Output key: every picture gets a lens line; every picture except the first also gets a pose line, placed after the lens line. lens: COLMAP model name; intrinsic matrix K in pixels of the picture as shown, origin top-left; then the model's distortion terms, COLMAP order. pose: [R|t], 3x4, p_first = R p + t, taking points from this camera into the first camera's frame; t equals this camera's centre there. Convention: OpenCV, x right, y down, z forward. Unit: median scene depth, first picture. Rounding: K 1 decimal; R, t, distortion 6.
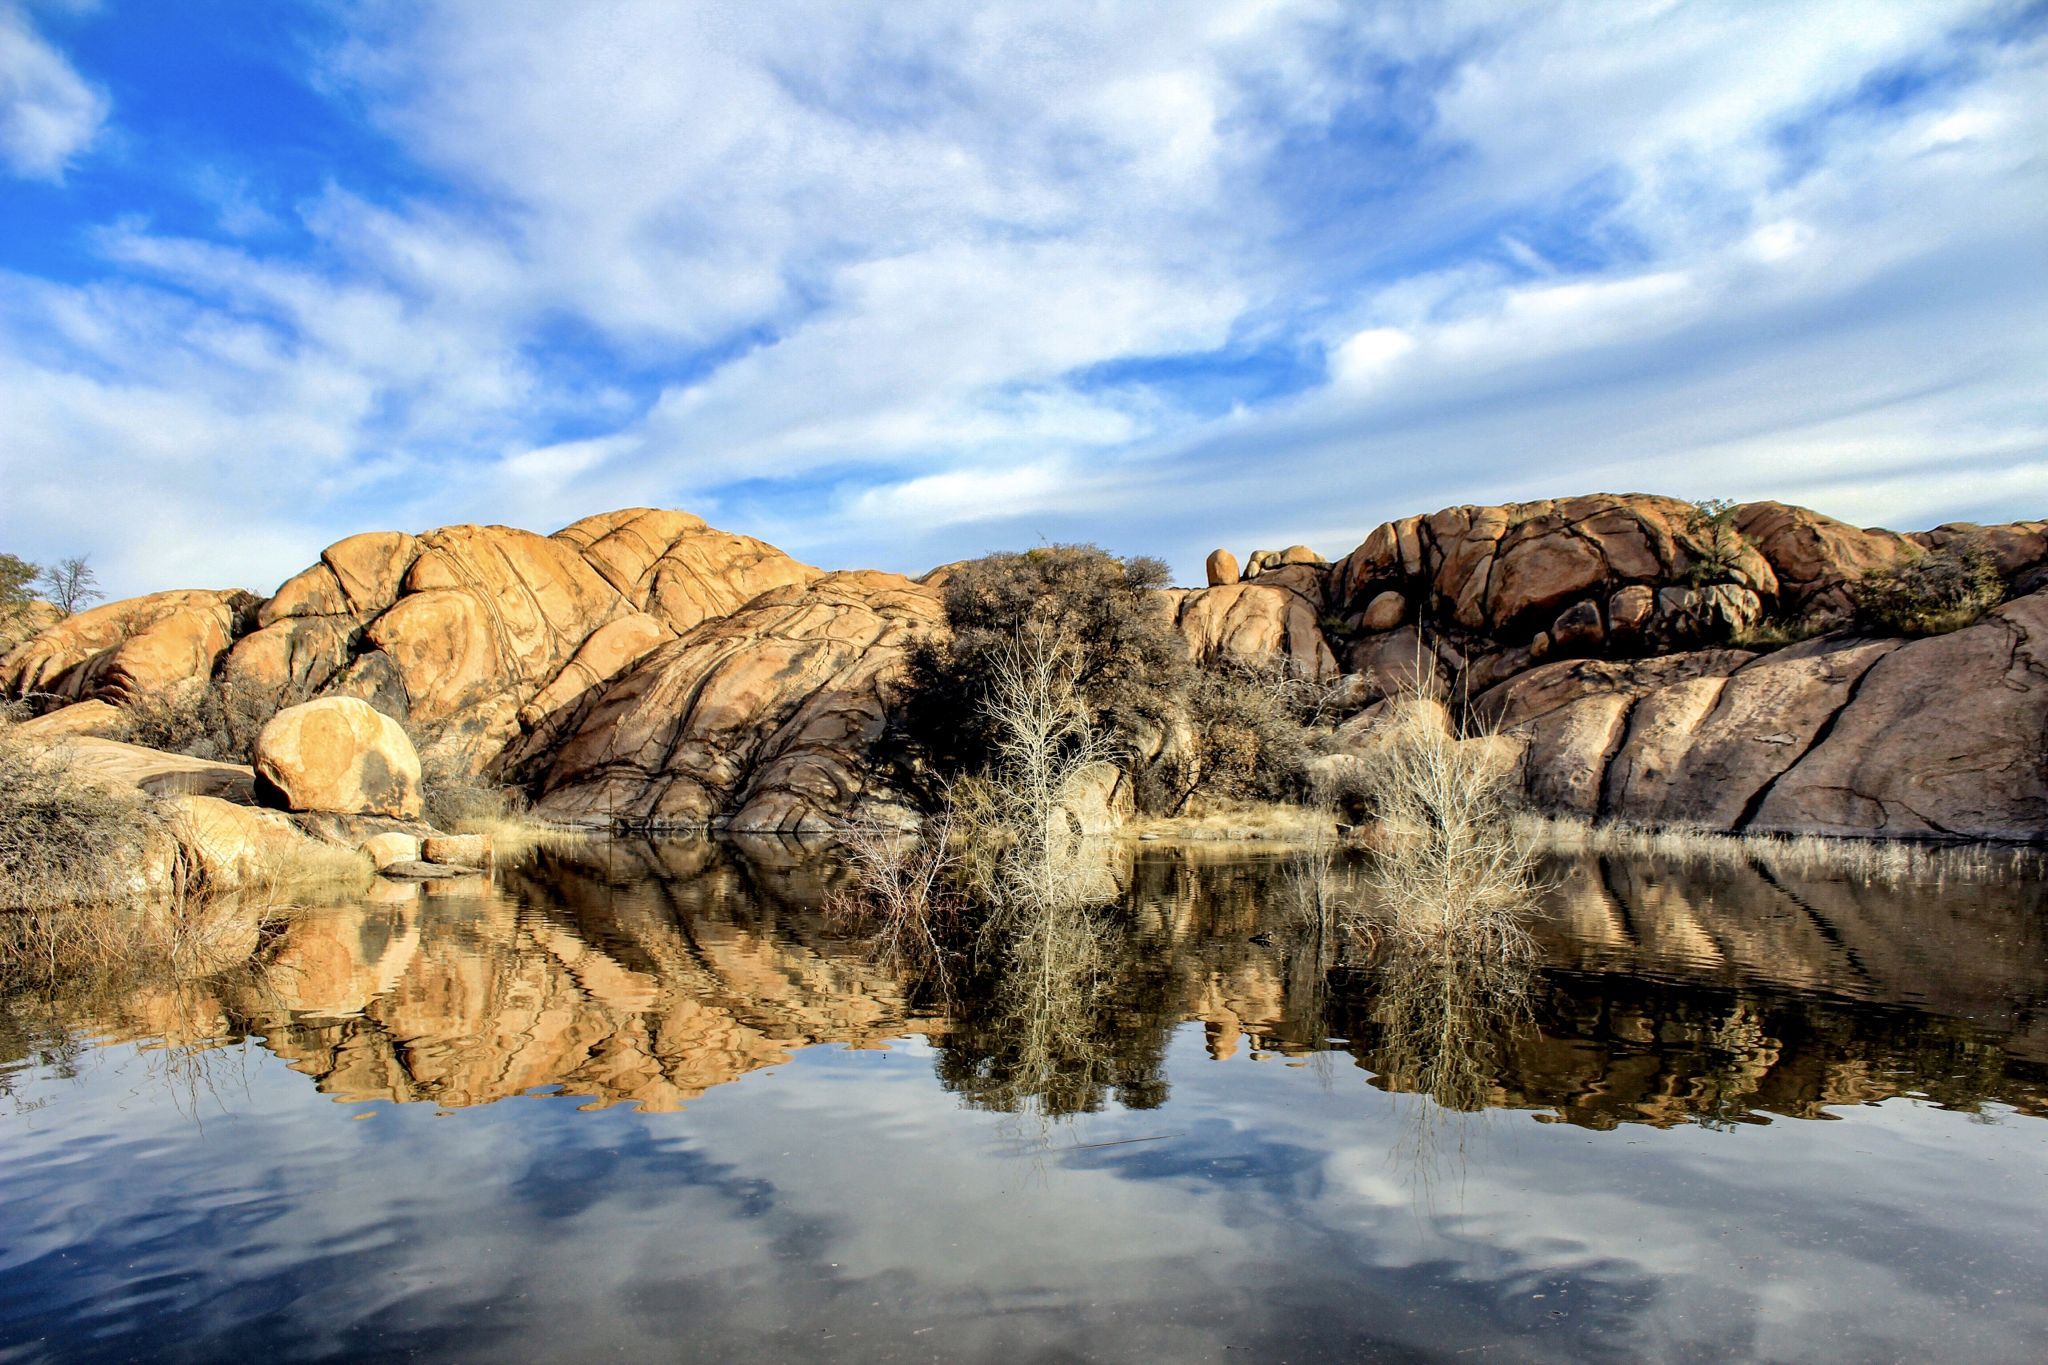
lens RADIAL K [[1669.3, 0, 1053.5], [0, 1669.3, 684.9], [0, 0, 1]] dist [-0.132267, 0.111080]
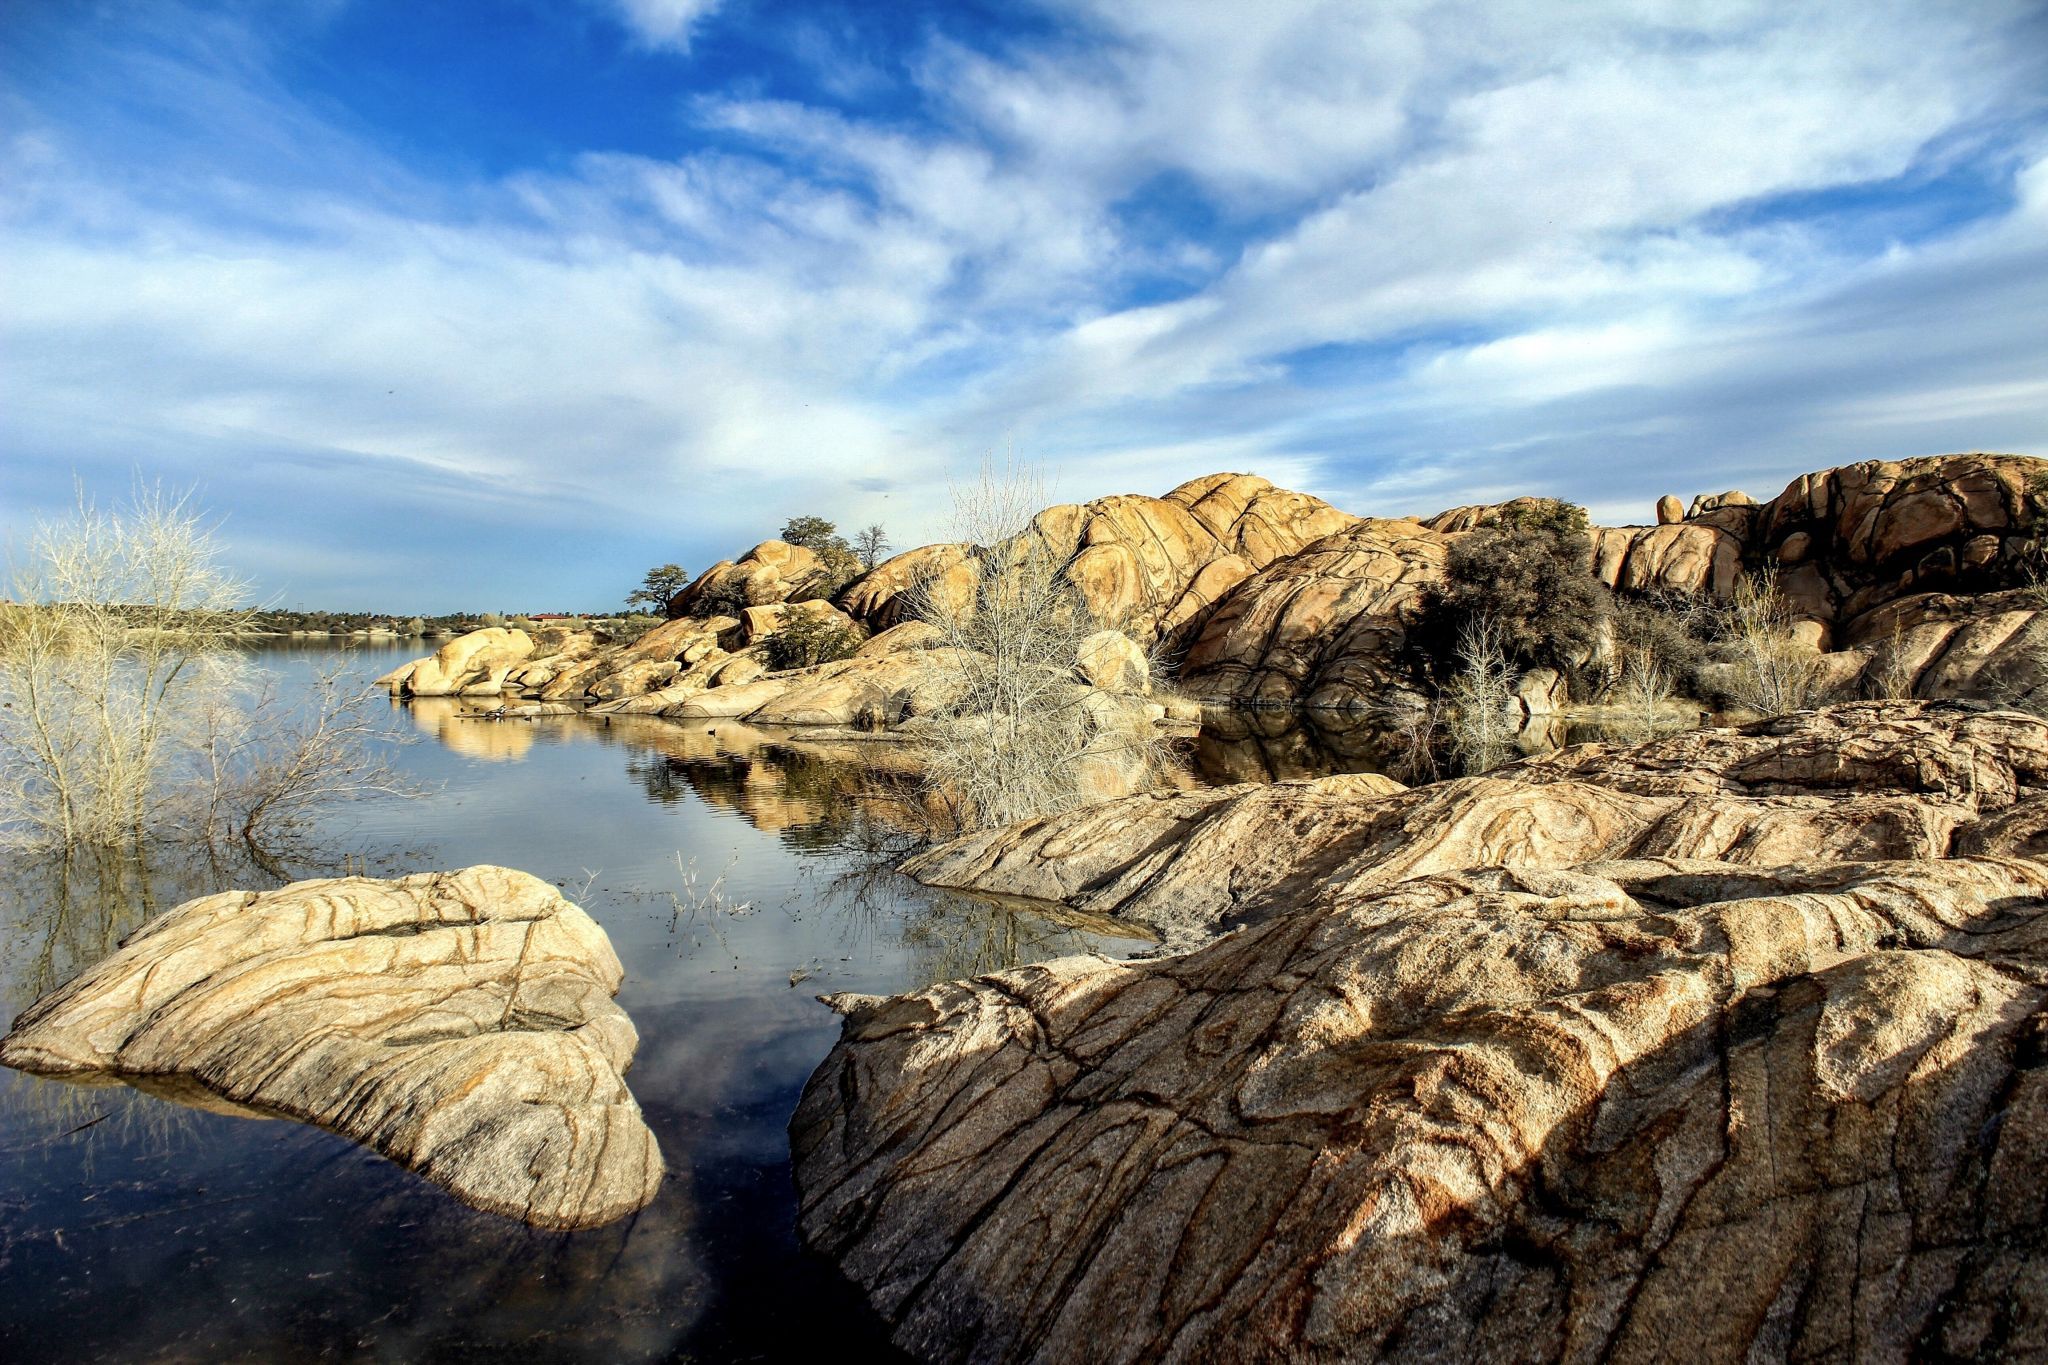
lens RADIAL K [[1669.3, 0, 1053.5], [0, 1669.3, 684.9], [0, 0, 1]] dist [-0.132267, 0.111080]
pose [[0.954462, 0.020452, -0.297629, 0.037992], [0.001191, 0.997378, 0.072356, -0.038419], [0.298329, -0.069415, 0.951936, -0.465532]]
